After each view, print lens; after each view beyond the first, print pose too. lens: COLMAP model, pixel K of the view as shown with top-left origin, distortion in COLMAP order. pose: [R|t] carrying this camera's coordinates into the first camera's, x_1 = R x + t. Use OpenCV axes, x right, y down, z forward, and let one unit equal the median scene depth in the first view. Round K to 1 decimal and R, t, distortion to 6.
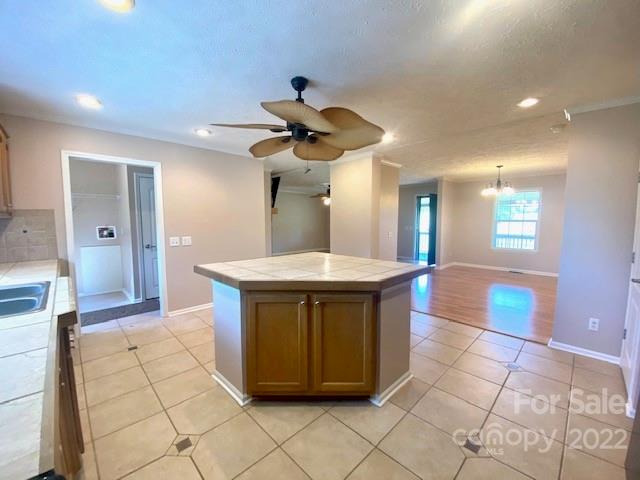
lens RADIAL K [[259.8, 0, 319.1], [0, 259.8, 240.5], [0, 0, 1]] dist [0.036690, -0.028320]
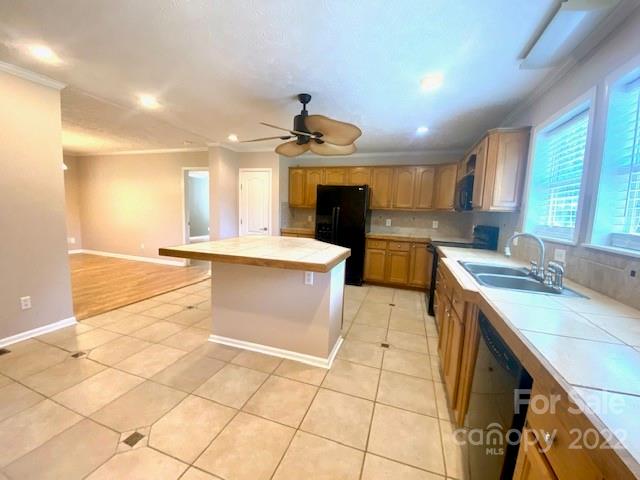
lens RADIAL K [[259.8, 0, 319.1], [0, 259.8, 240.5], [0, 0, 1]] dist [0.036690, -0.028320]
pose [[-0.451503, -0.115925, 0.884707, -0.787001], [0.036712, 0.988271, 0.148231, -0.060161], [-0.891514, 0.099407, -0.441952, 0.937469]]
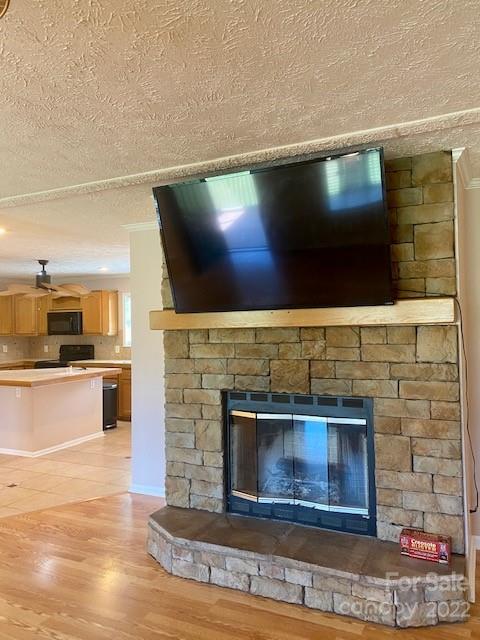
lens RADIAL K [[499.8, 0, 238.2], [0, 499.8, 310.6], [0, 0, 1]] dist [0.011477, 0.002133]
pose [[-0.941862, 0.013098, -0.335744, -0.103567], [-0.006608, 0.998325, 0.057481, -0.284987], [0.335934, 0.056358, -0.940198, 2.715221]]
